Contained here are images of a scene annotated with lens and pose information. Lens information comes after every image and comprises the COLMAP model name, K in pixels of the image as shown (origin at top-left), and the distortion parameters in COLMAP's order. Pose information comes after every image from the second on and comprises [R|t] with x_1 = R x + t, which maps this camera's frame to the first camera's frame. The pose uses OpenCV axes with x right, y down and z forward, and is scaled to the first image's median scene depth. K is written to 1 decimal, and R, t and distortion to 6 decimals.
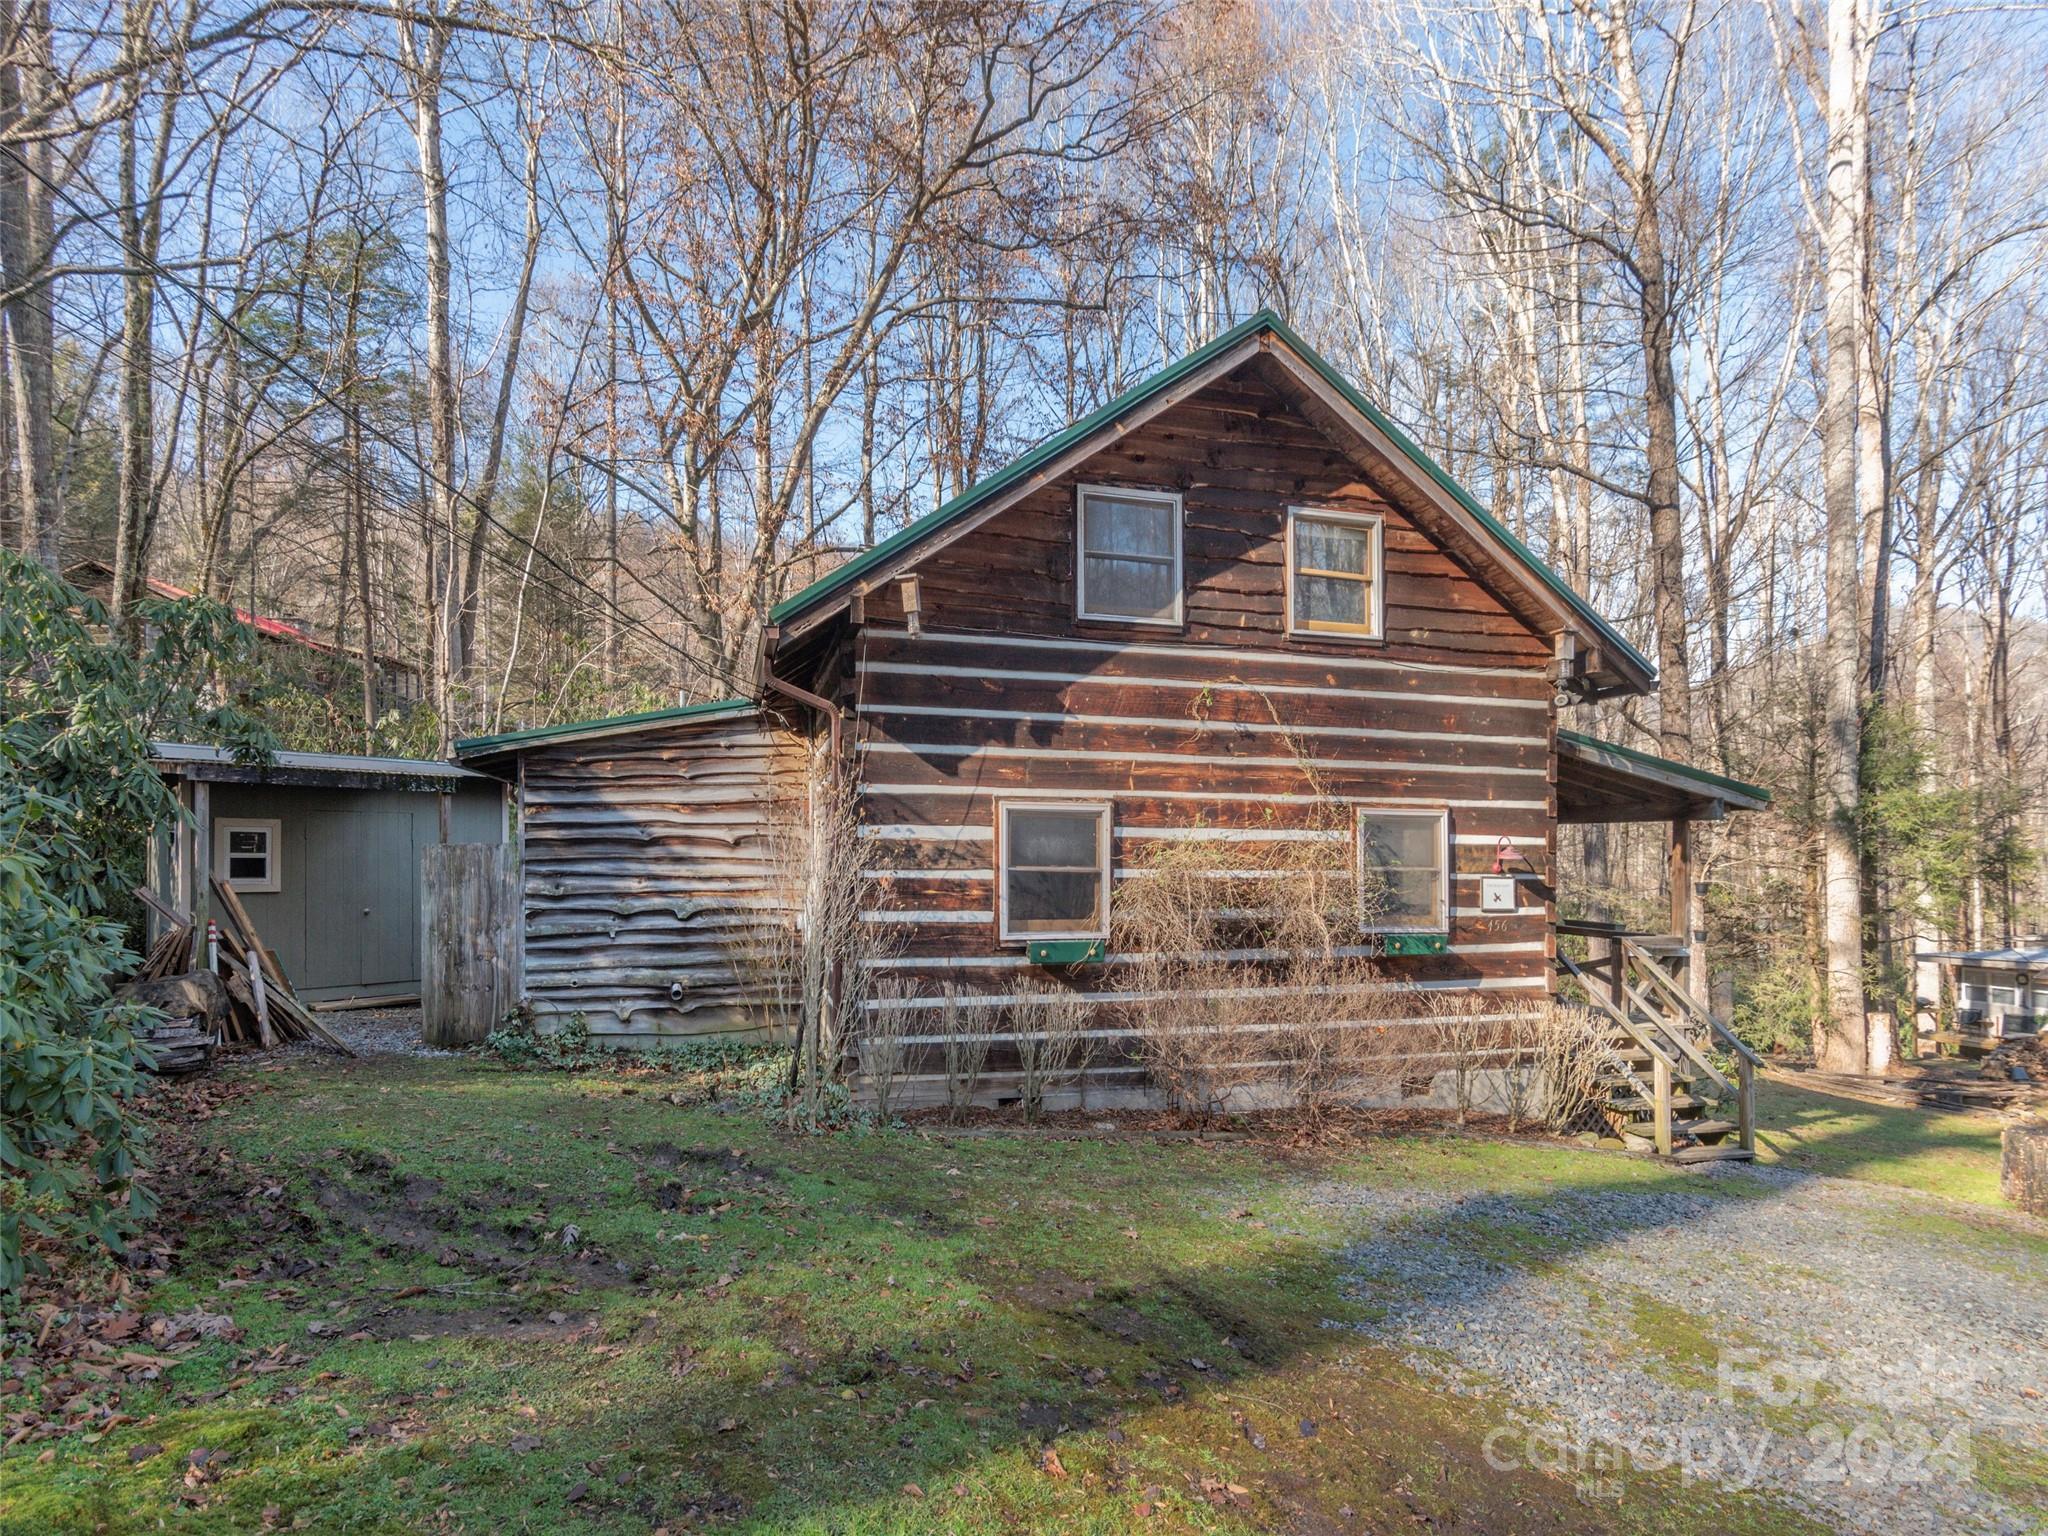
lens RADIAL K [[1011.4, 0, 1031.3], [0, 1011.4, 768.0], [0, 0, 1]] dist [0.010674, -0.000553]
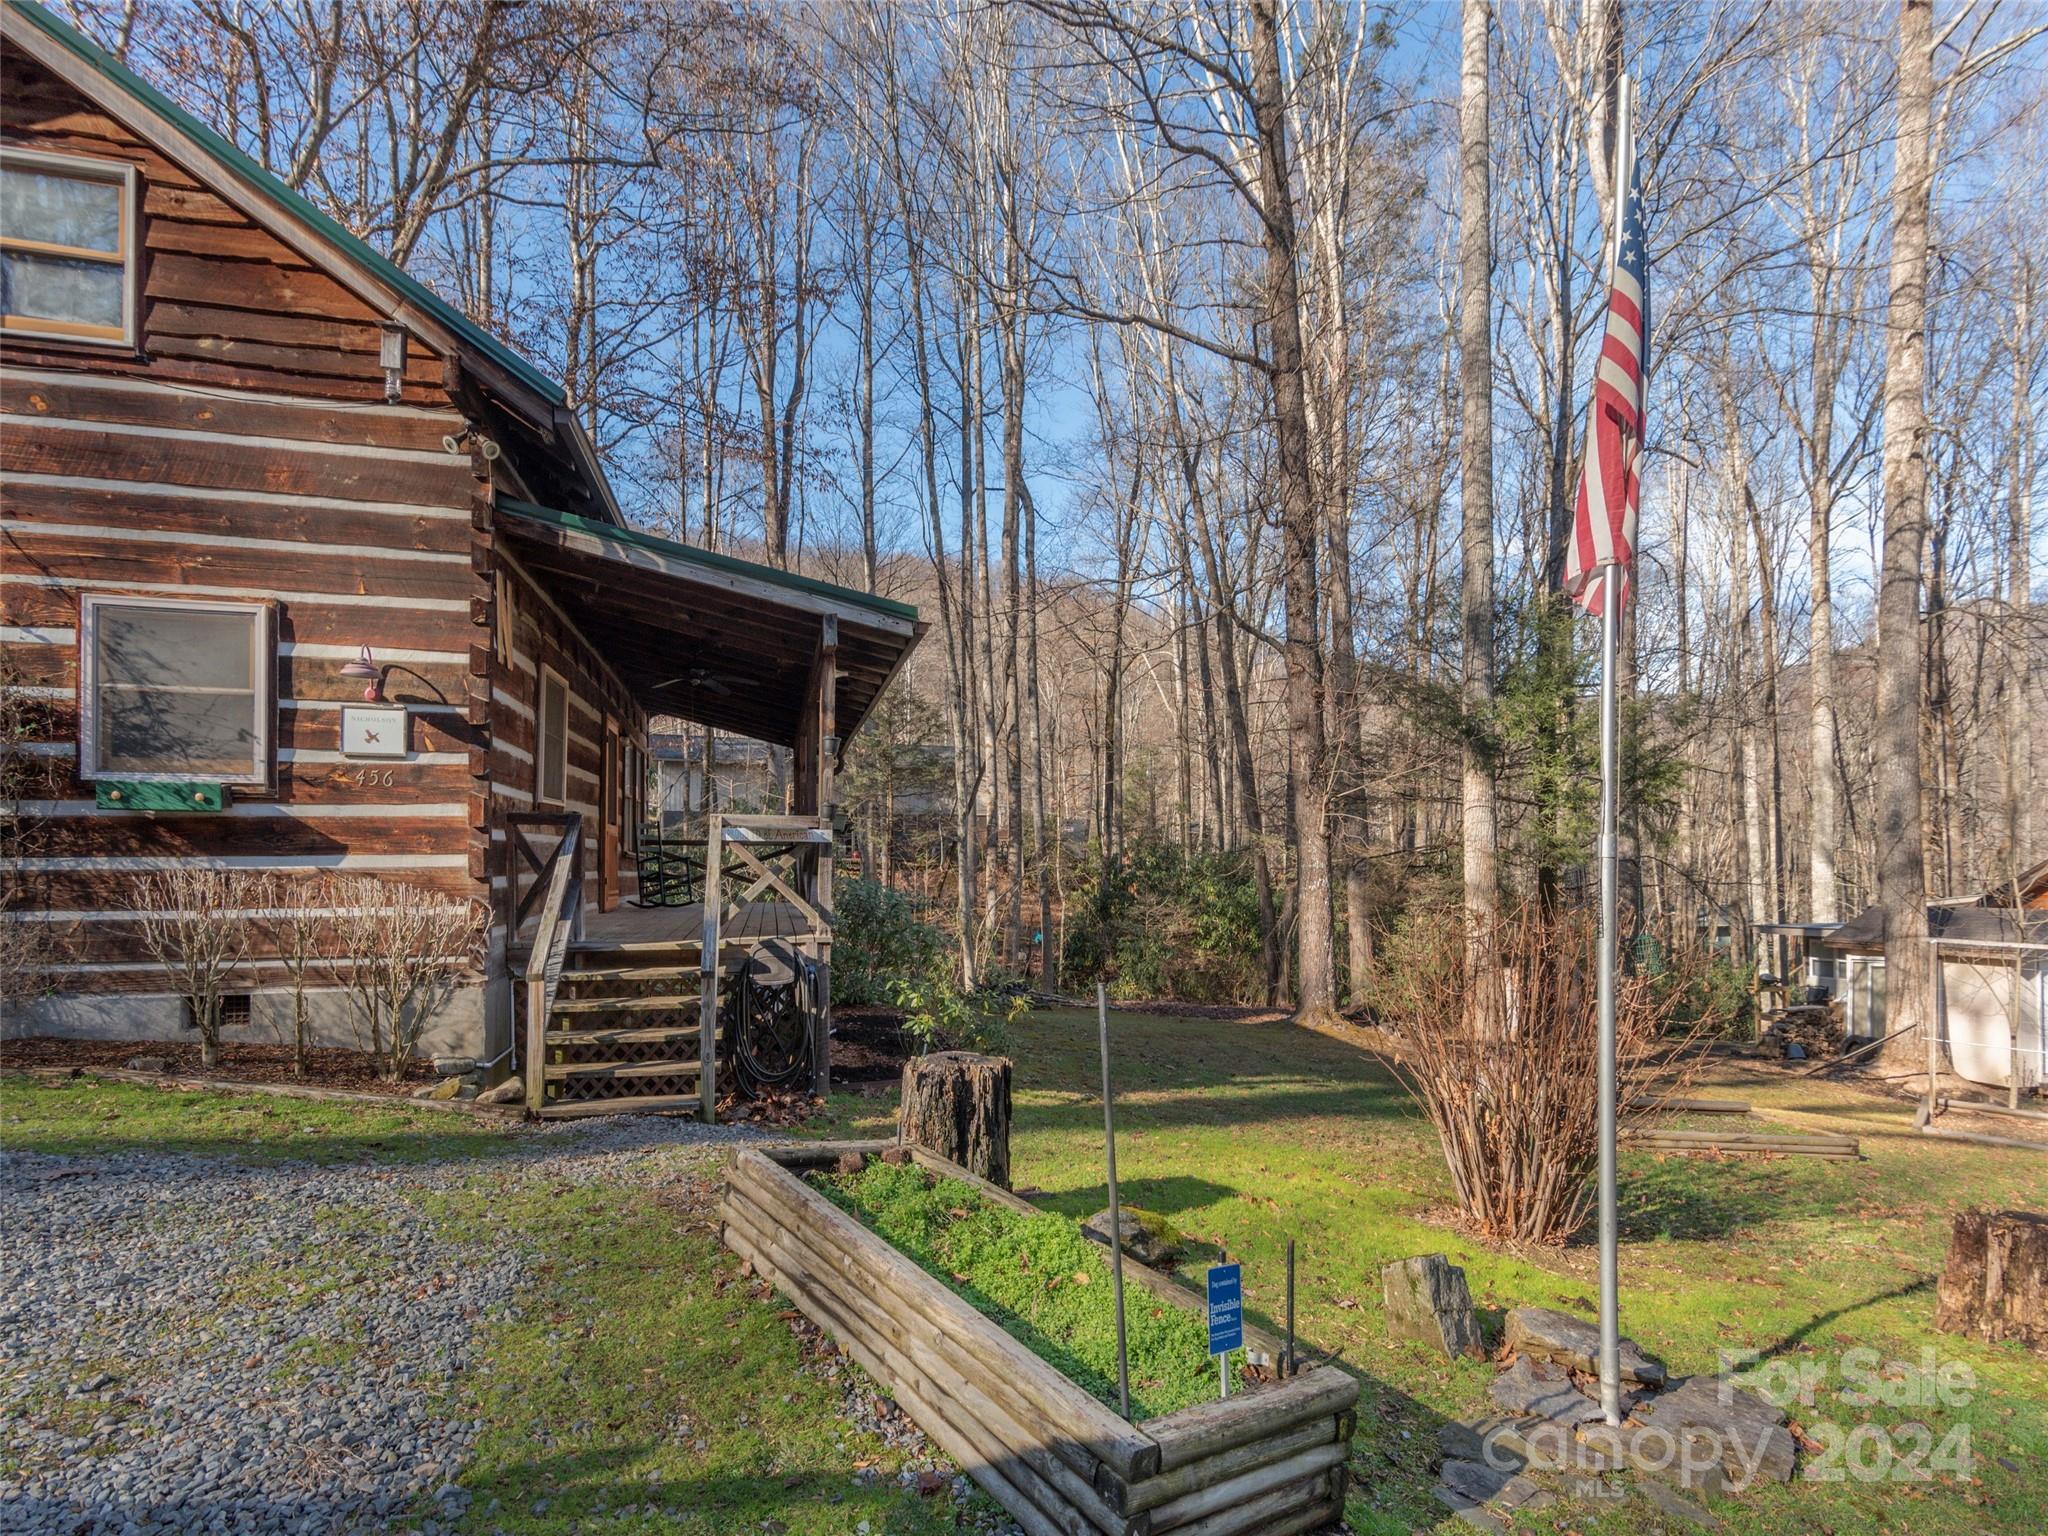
lens RADIAL K [[1011.4, 0, 1017.1], [0, 1011.4, 772.5], [0, 0, 1]] dist [0.010674, -0.000553]
pose [[0.999322, -0.010954, -0.035152, 0.927314], [0.010923, 0.999940, -0.001069, 0.158671], [0.035161, 0.000684, 0.999381, 0.332369]]
